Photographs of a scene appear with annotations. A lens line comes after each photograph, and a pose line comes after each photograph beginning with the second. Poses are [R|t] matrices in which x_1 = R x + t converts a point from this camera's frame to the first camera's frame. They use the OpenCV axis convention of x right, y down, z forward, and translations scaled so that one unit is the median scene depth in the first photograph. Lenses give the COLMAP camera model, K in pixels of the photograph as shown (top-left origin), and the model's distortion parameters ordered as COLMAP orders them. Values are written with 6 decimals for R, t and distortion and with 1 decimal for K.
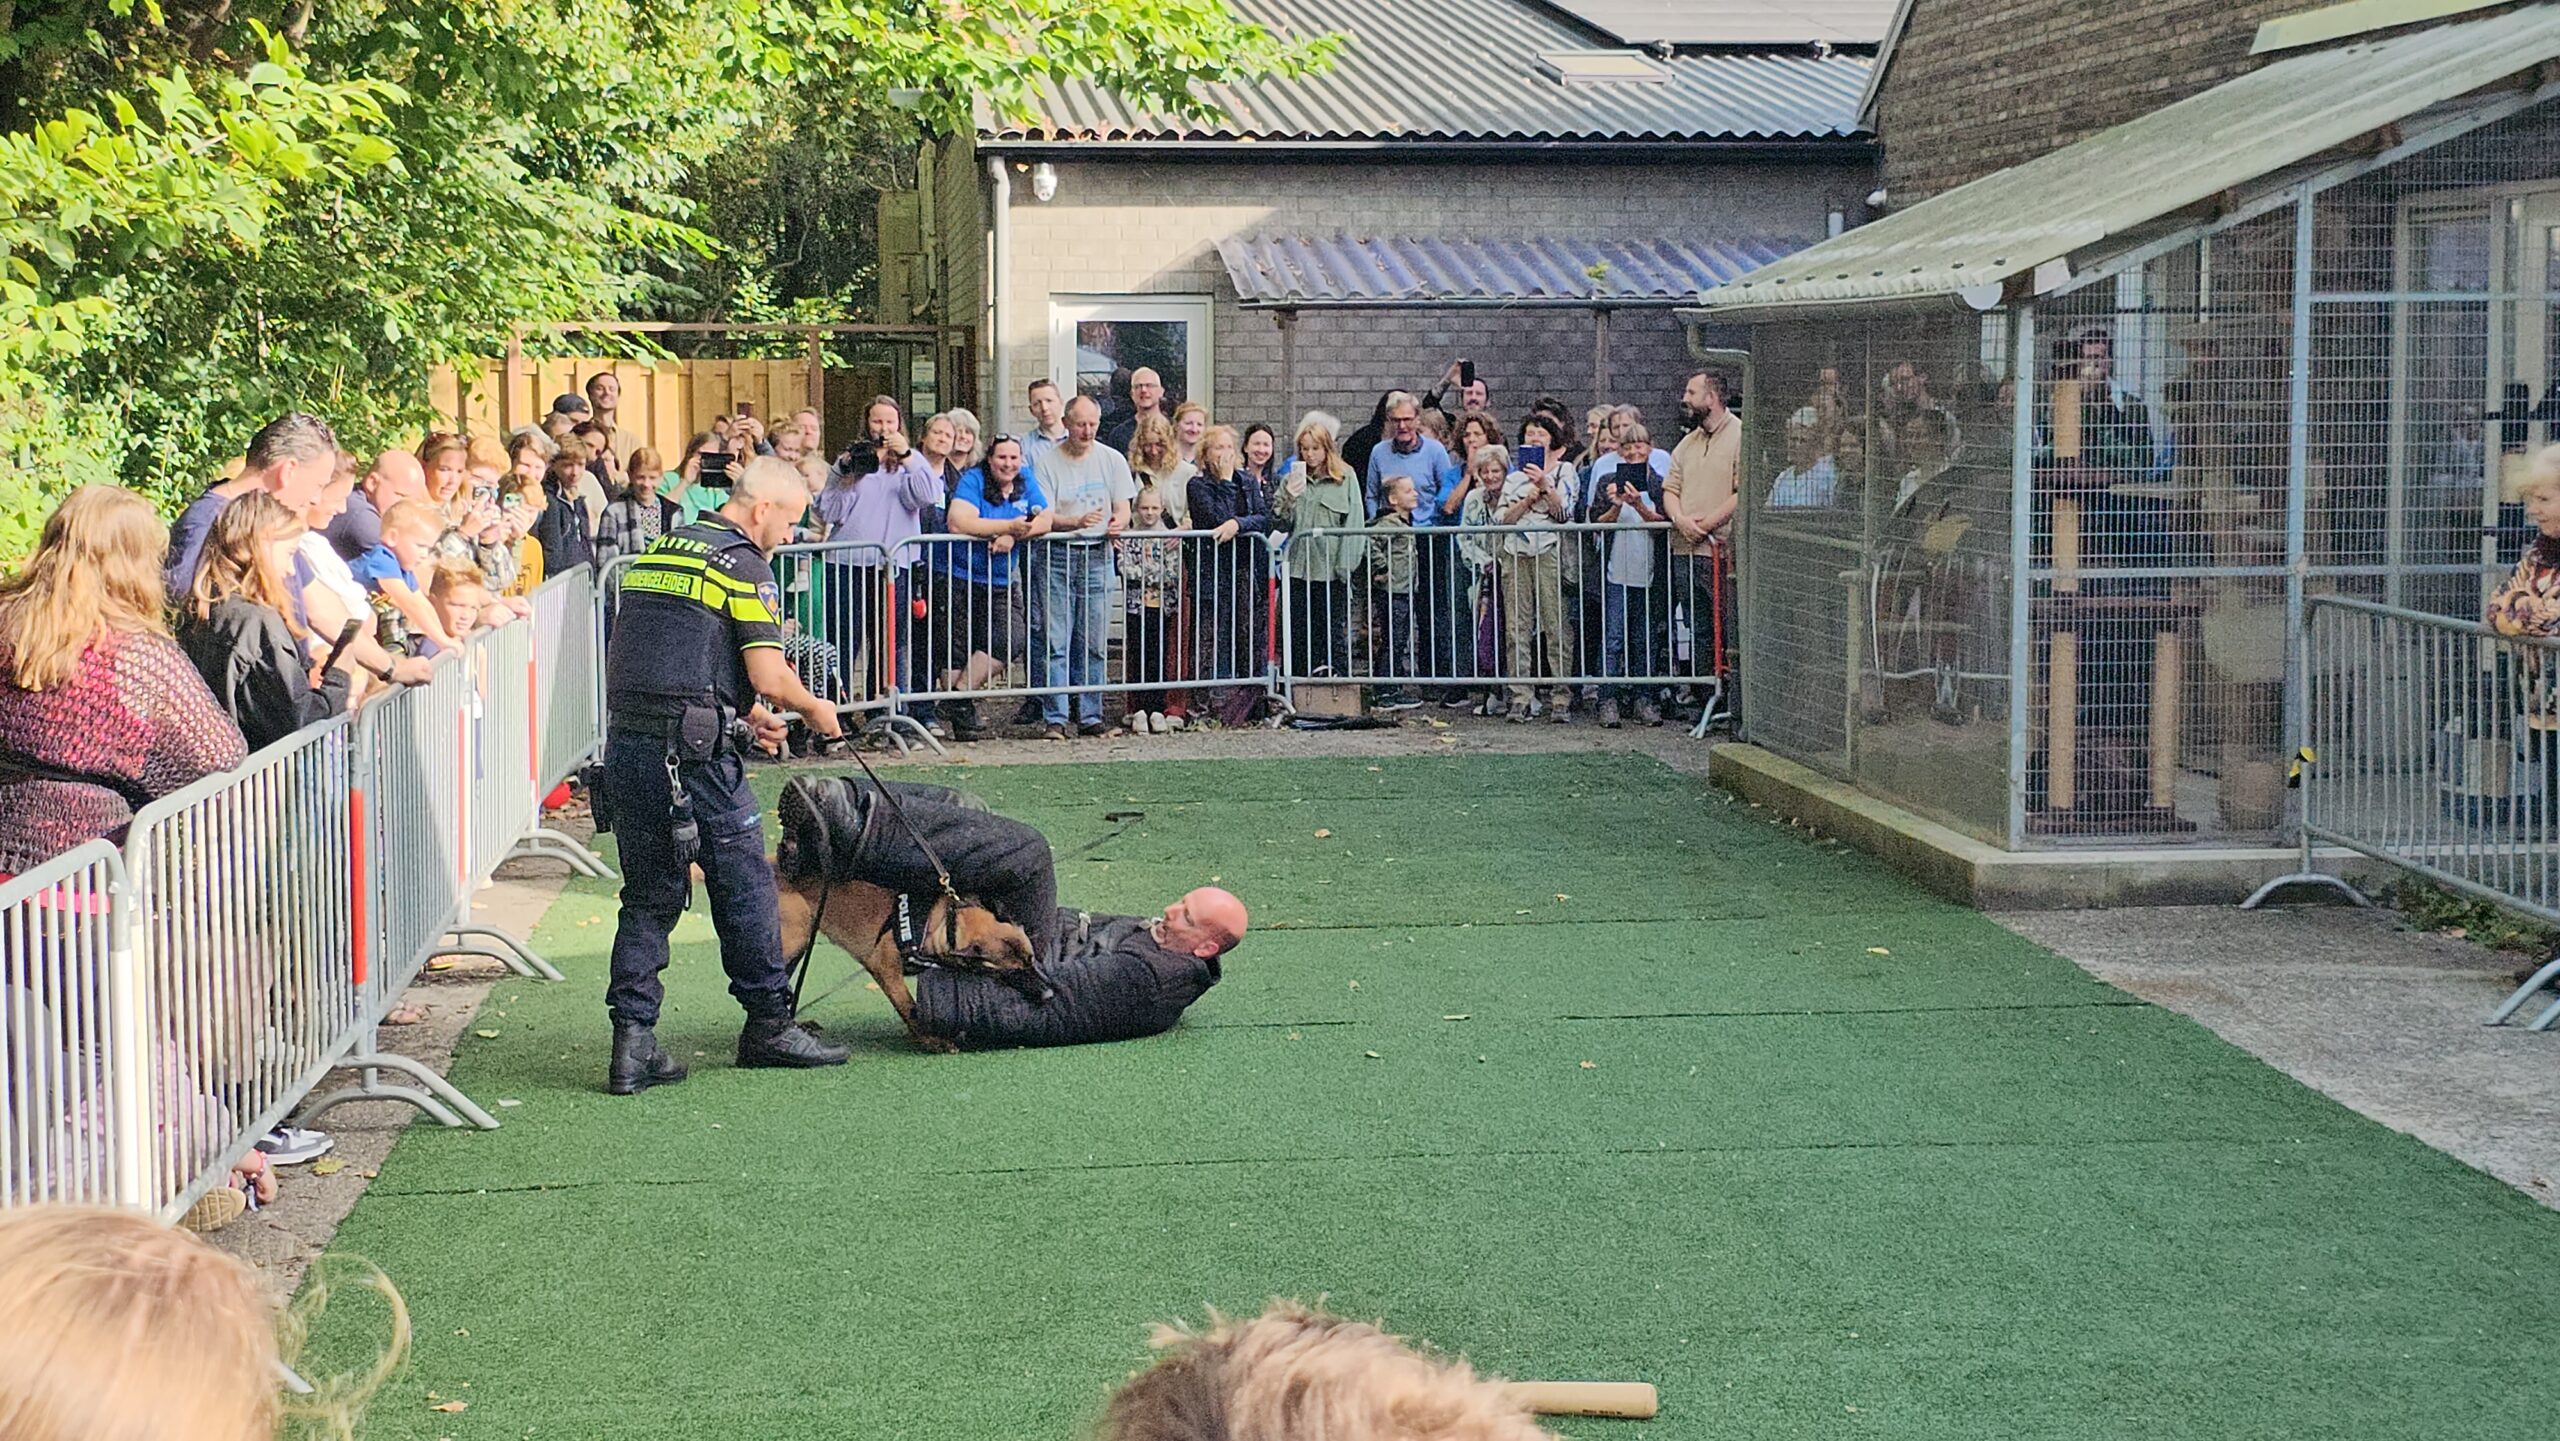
lens RADIAL K [[3976.4, 0, 1281.7], [0, 3976.4, 757.7], [0, 0, 1]] dist [0.216725, -0.872464]
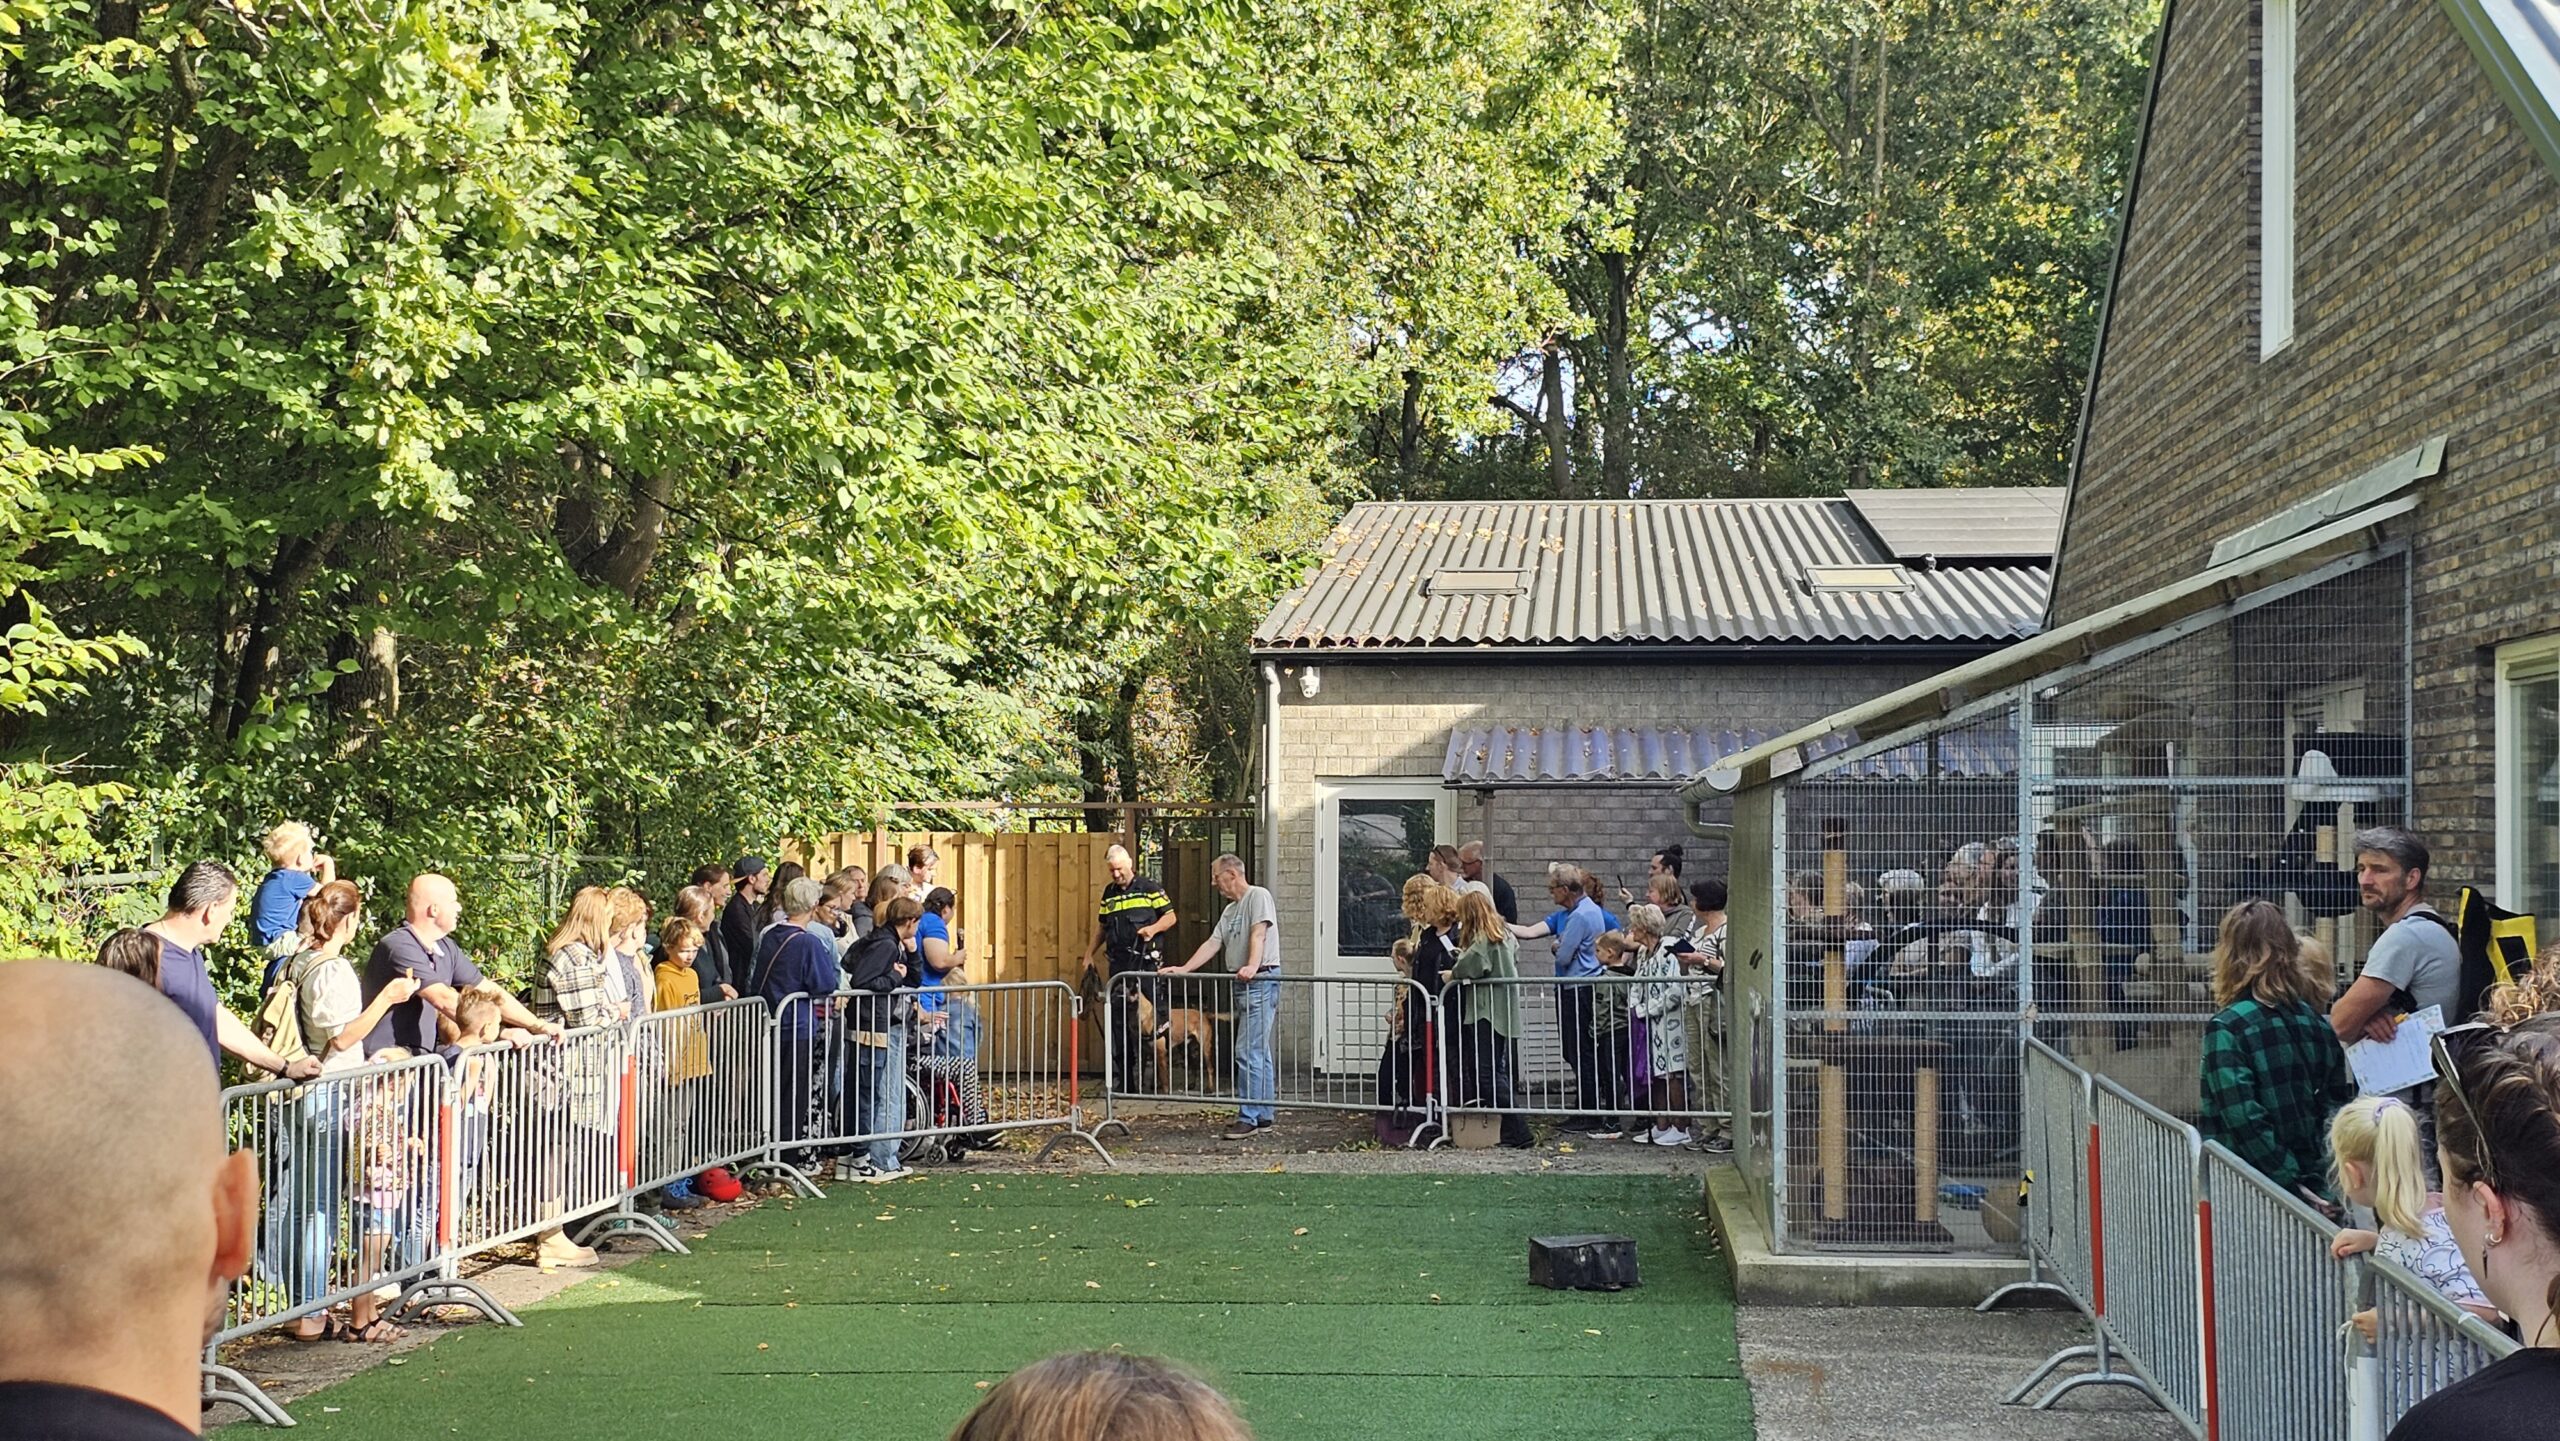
lens RADIAL K [[3659.8, 0, 1269.3], [0, 3659.8, 803.5], [0, 0, 1]] dist [0.212551, -0.949244]
pose [[0.981220, 0.001115, -0.192888, 0.141071], [-0.022034, 0.994086, -0.106340, 0.005873], [0.191629, 0.108593, 0.975441, -0.047226]]
